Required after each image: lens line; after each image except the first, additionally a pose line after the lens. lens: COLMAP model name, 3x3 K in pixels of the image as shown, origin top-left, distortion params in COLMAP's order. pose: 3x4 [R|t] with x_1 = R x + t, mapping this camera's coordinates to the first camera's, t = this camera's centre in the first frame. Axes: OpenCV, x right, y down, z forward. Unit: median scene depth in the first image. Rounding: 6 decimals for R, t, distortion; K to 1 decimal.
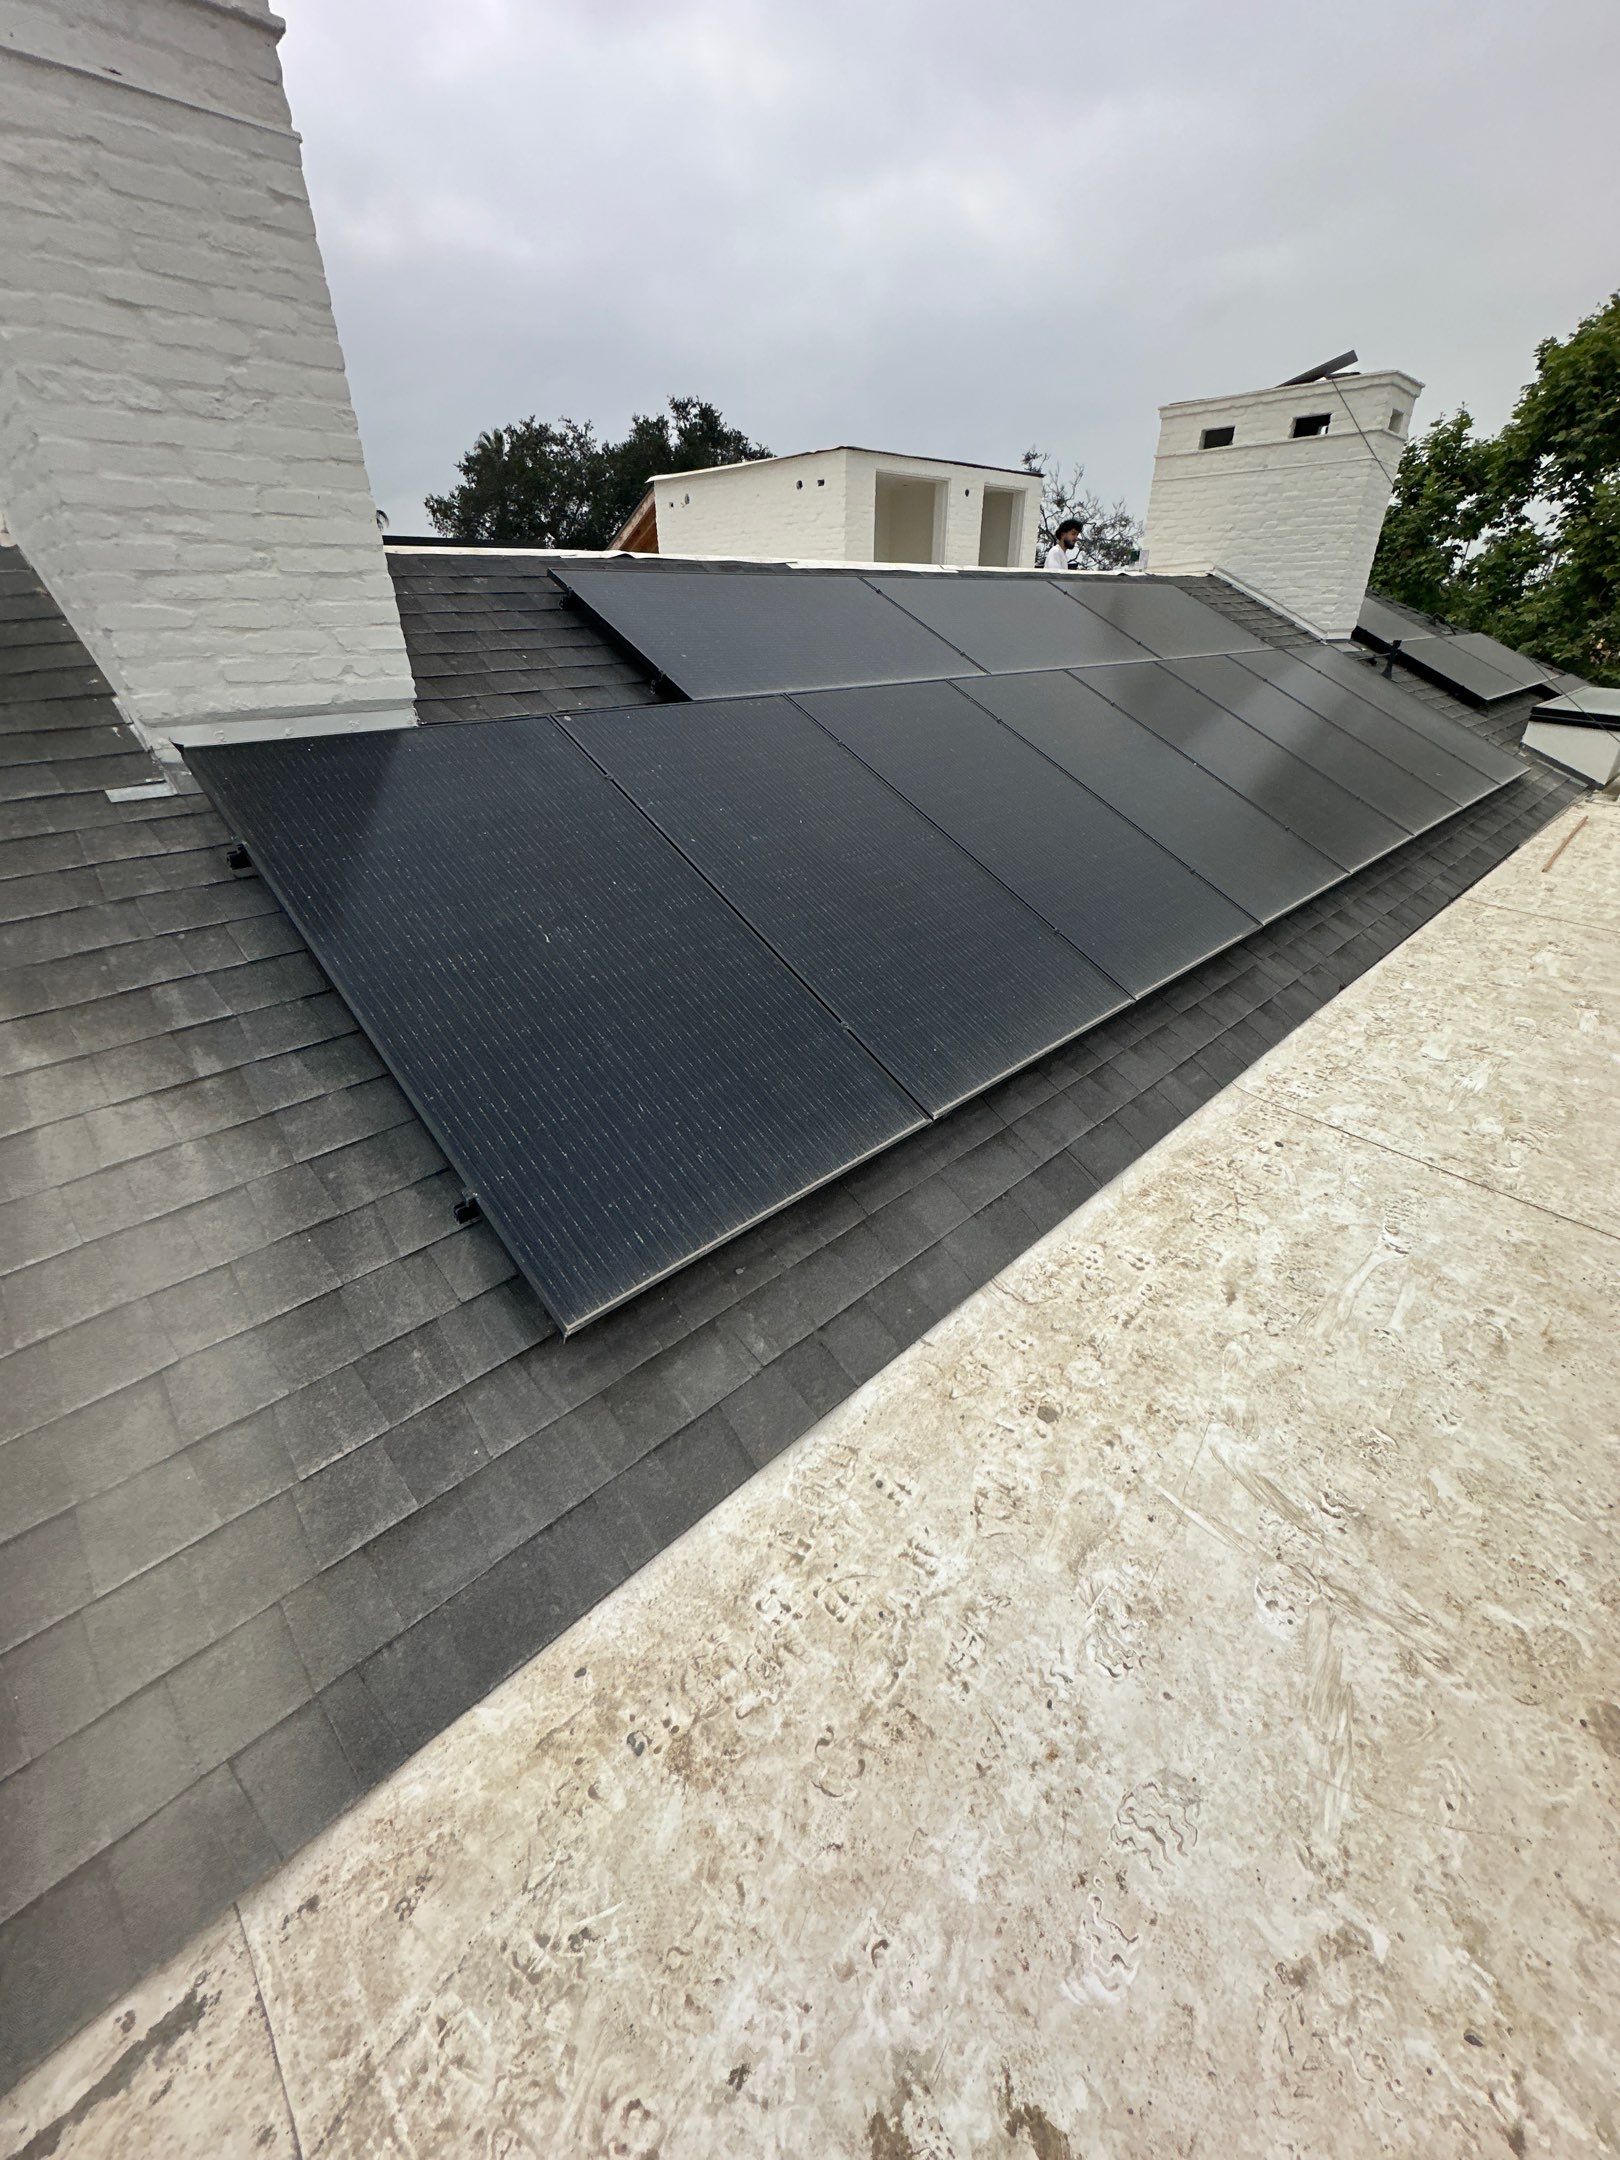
lens RADIAL K [[866.8, 0, 812.5], [0, 866.8, 1074.4], [0, 0, 1]] dist [-0.001869, 0.000875]
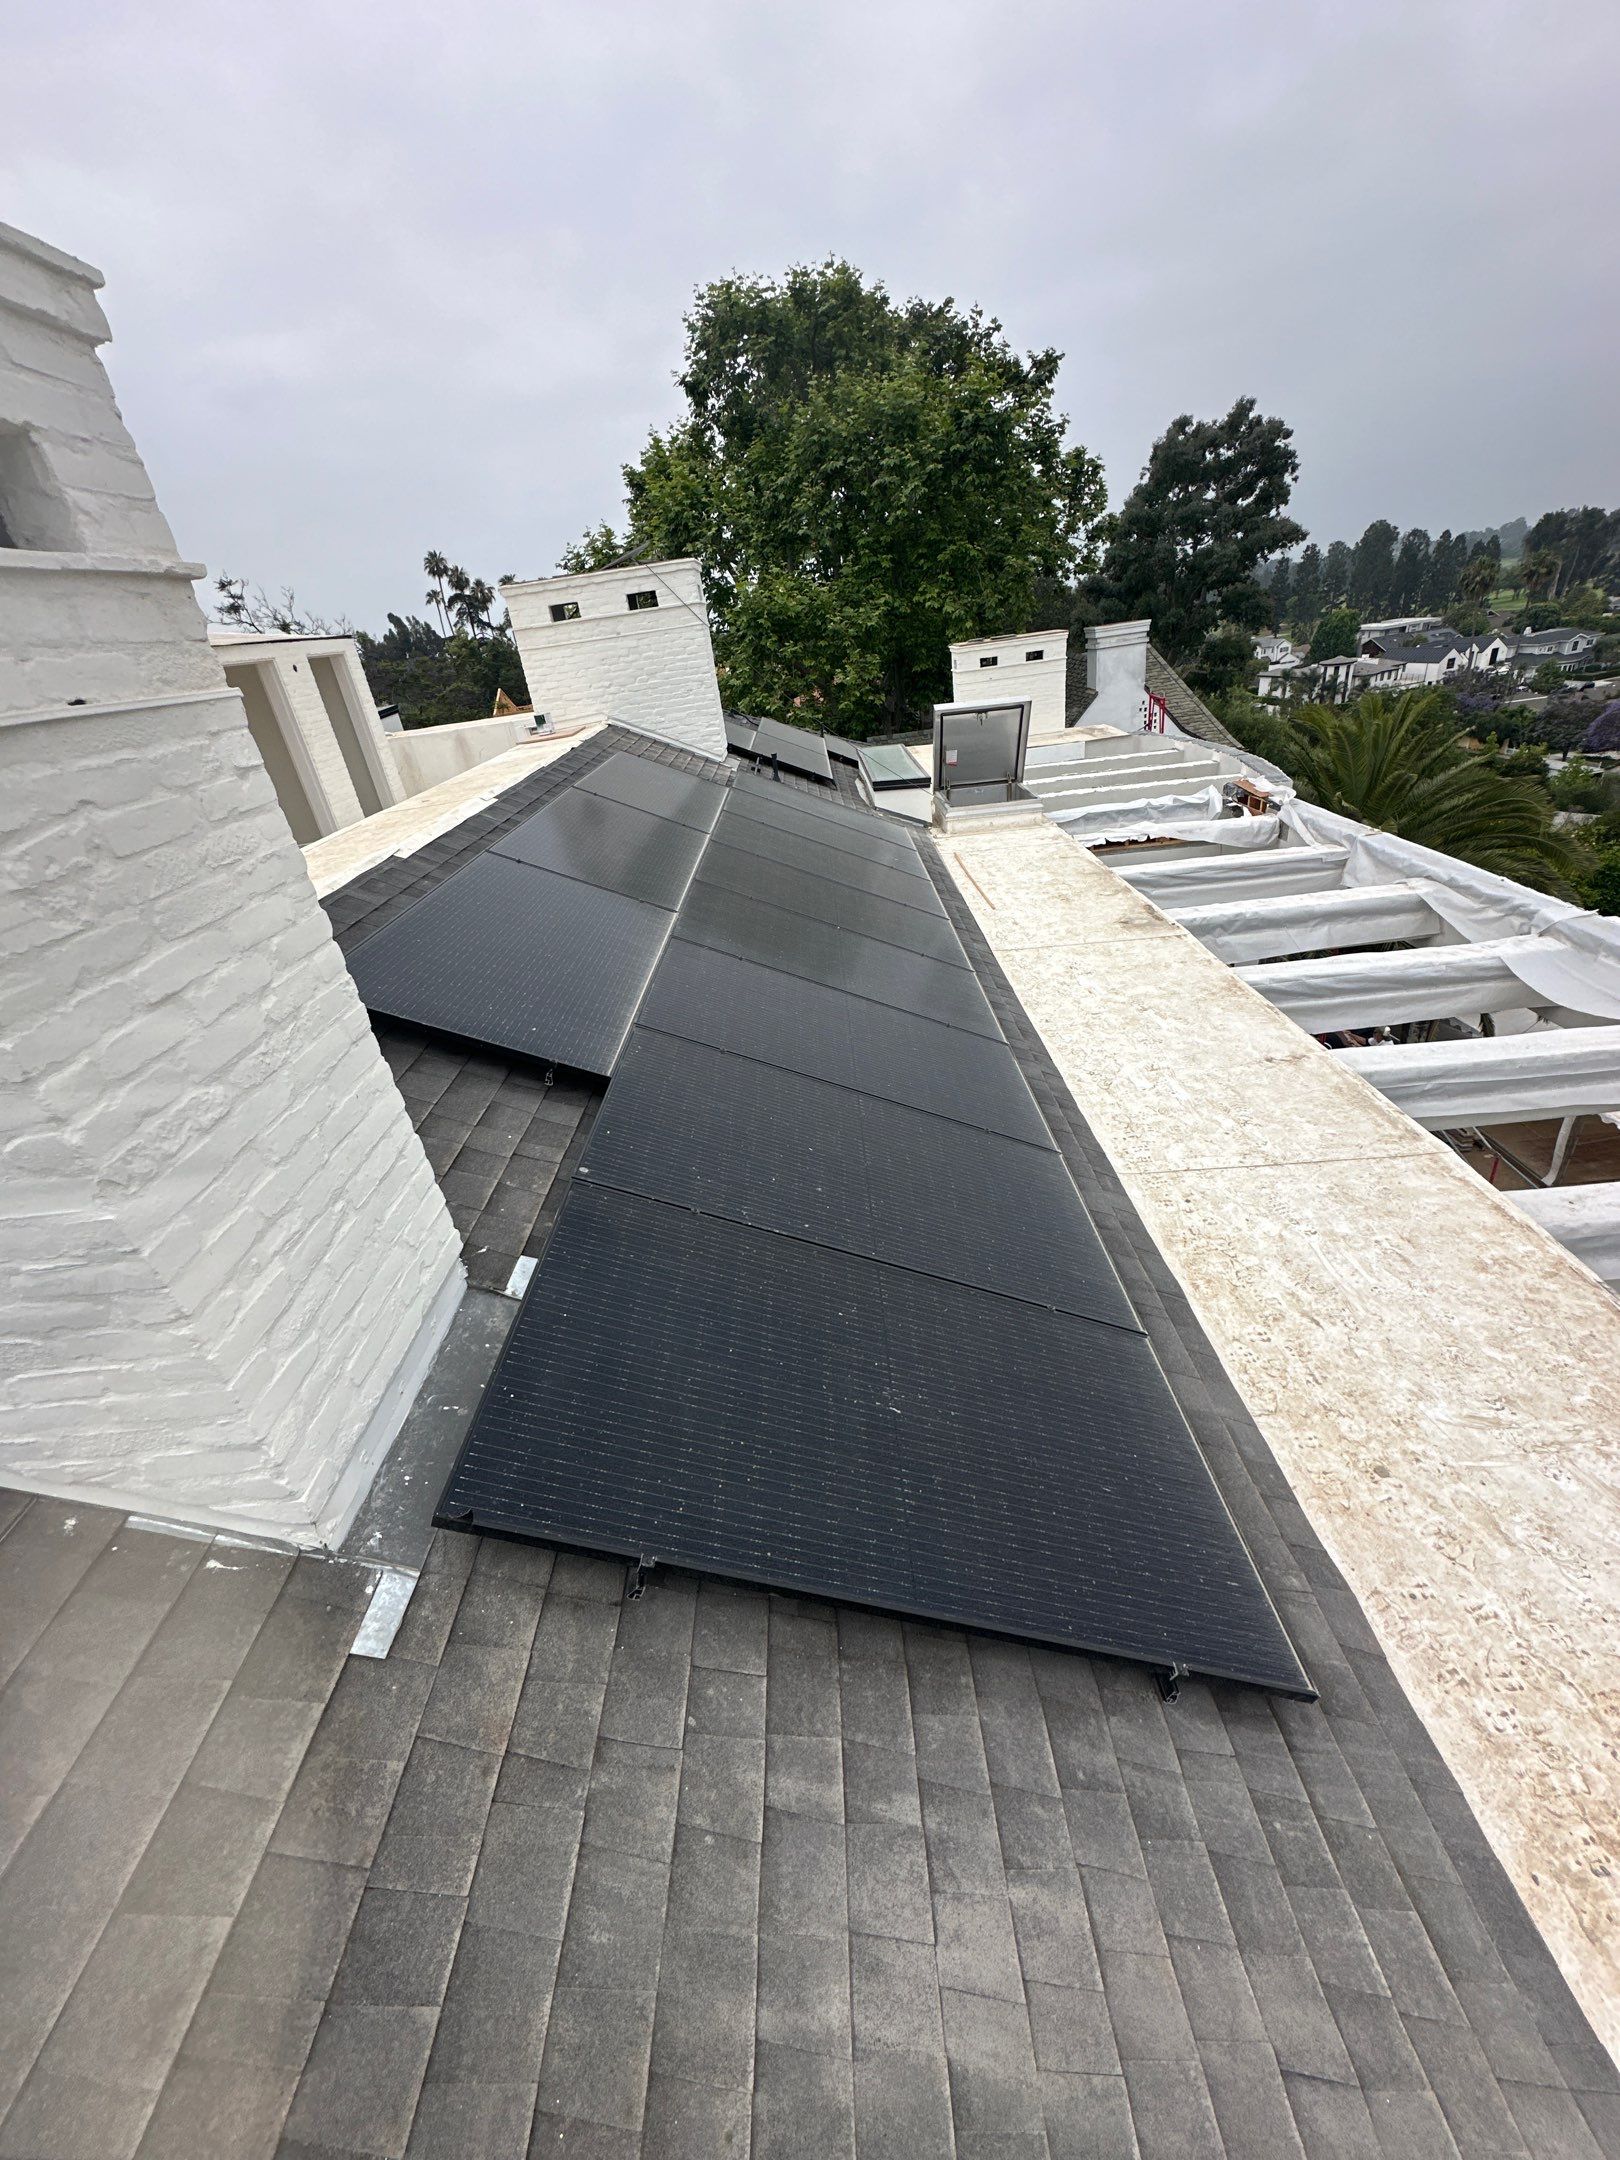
lens RADIAL K [[866.8, 0, 812.5], [0, 866.8, 1074.4], [0, 0, 1]] dist [-0.001869, 0.000875]
pose [[0.685084, -0.411541, 0.601077, -1.086346], [0.446327, 0.889249, 0.100140, -0.856718], [-0.575719, 0.199673, 0.792892, 0.275744]]
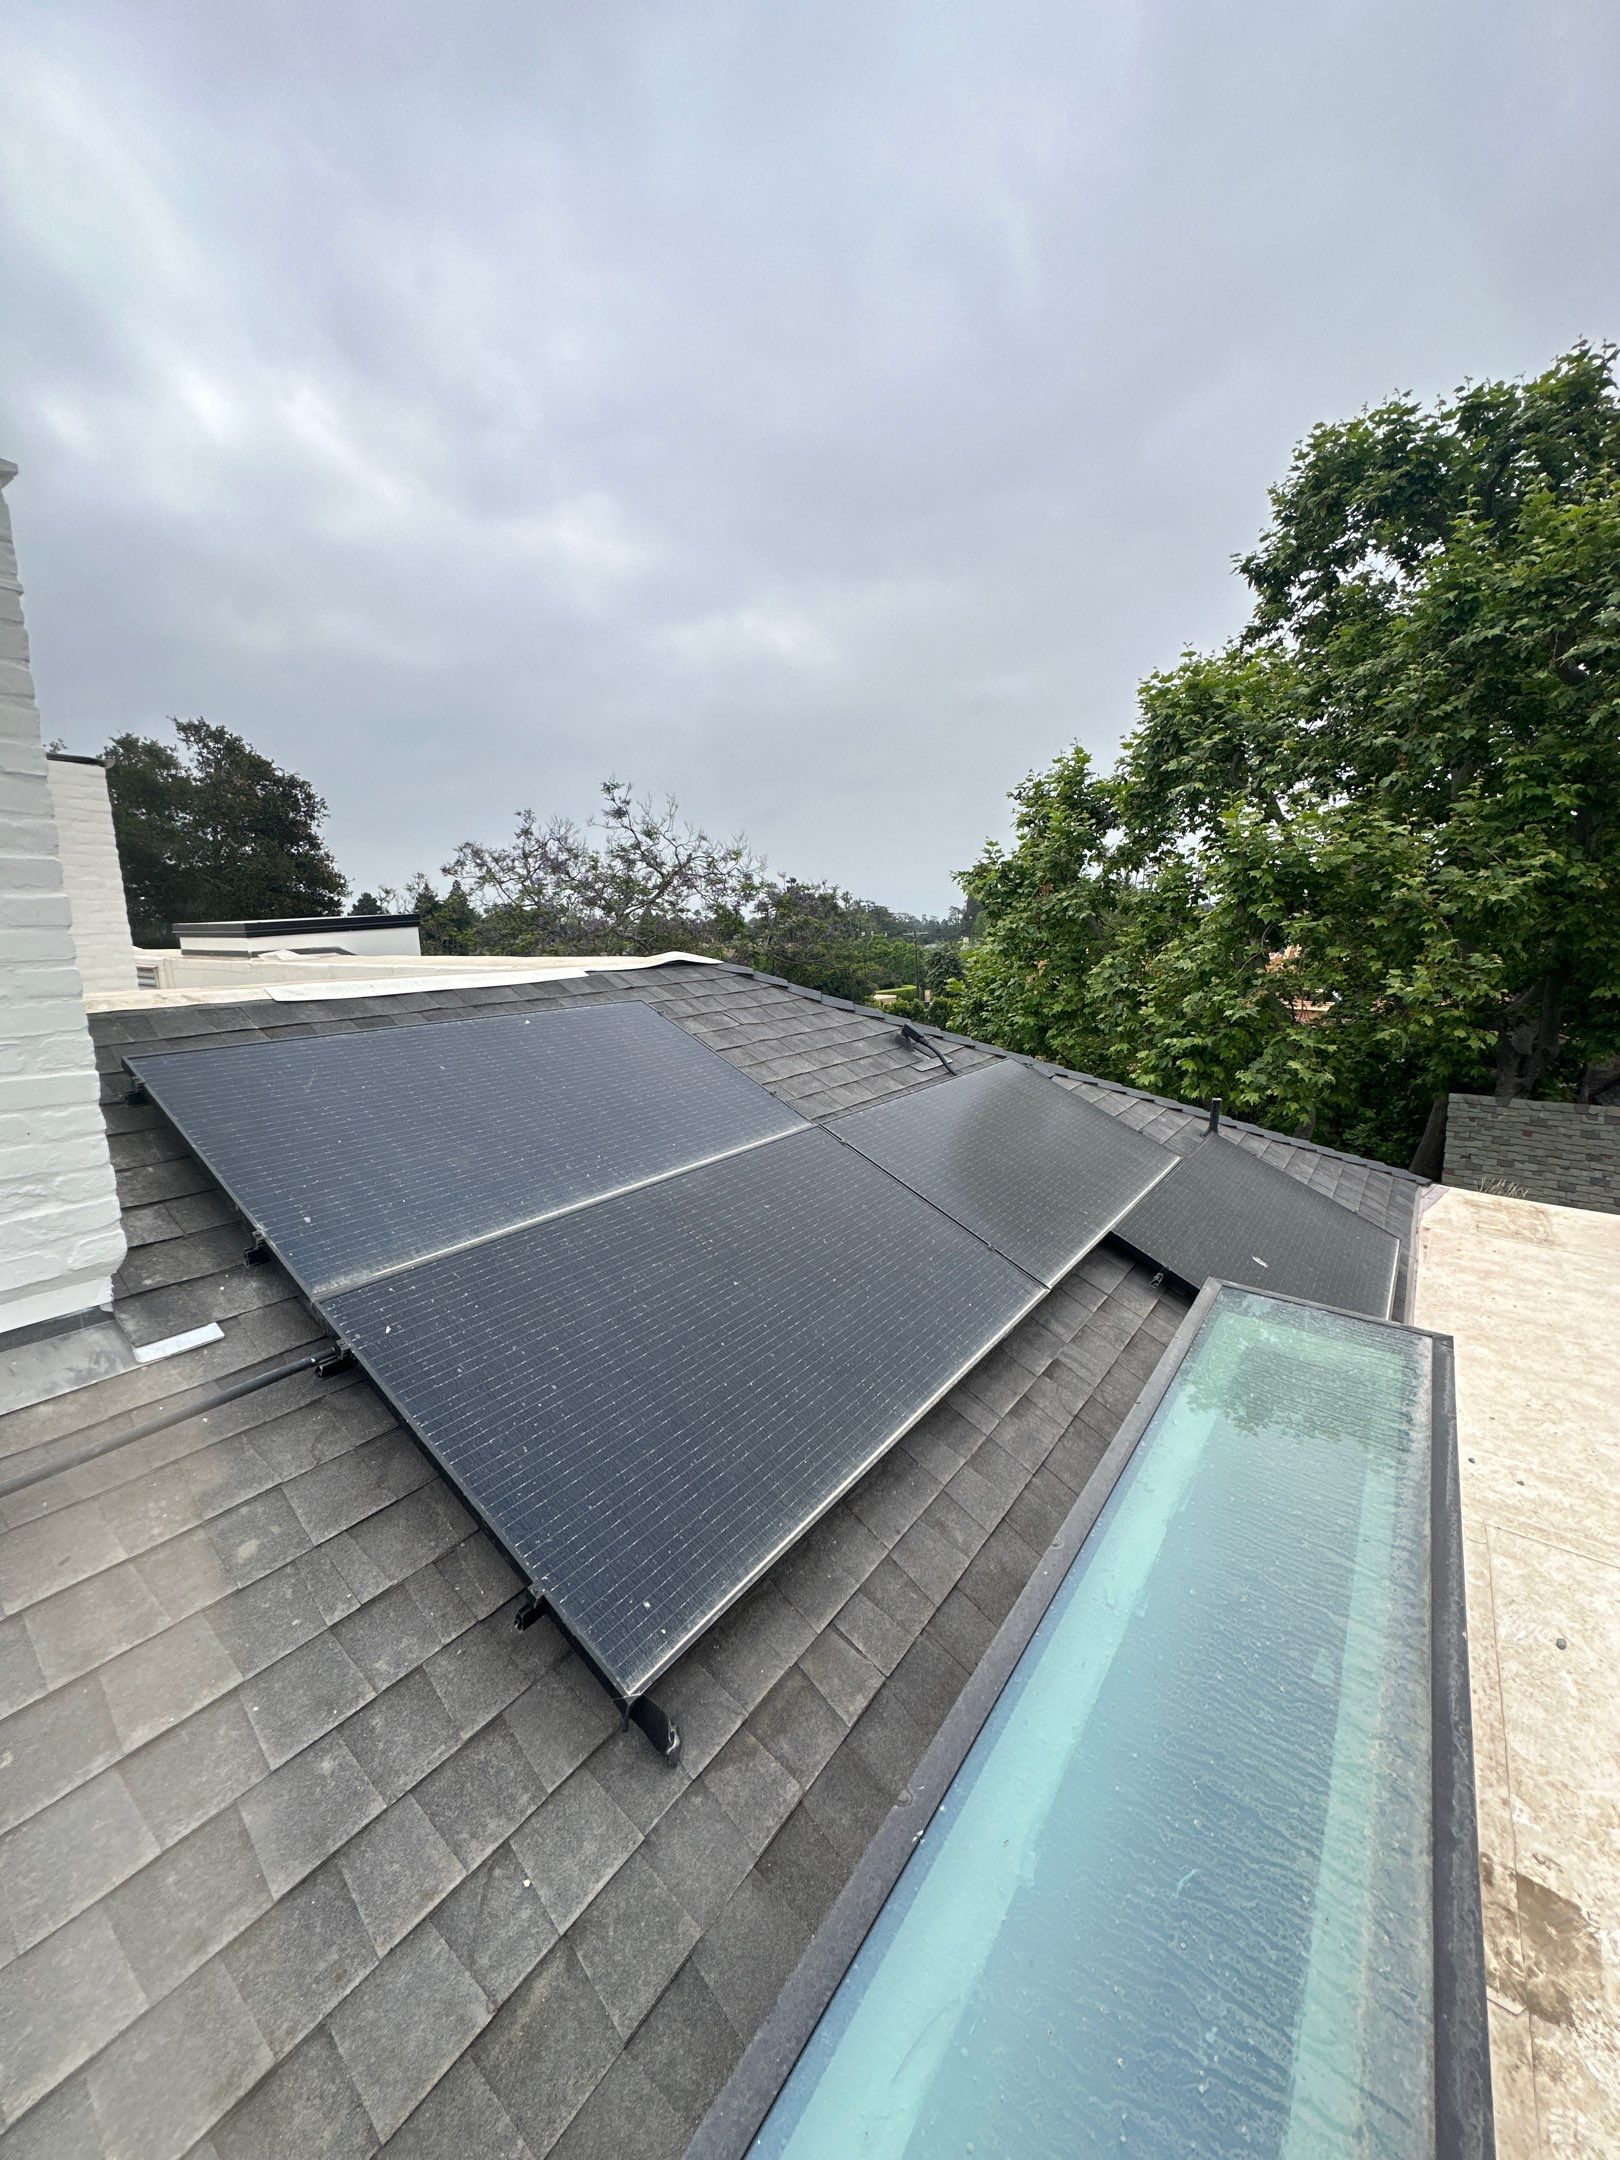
lens RADIAL K [[866.8, 0, 812.5], [0, 866.8, 1074.4], [0, 0, 1]] dist [-0.001869, 0.000875]
pose [[0.986101, -0.037495, 0.161860, 3.809819], [0.087182, 0.946082, -0.311975, -2.303059], [-0.141436, 0.321750, 0.936201, 3.703969]]
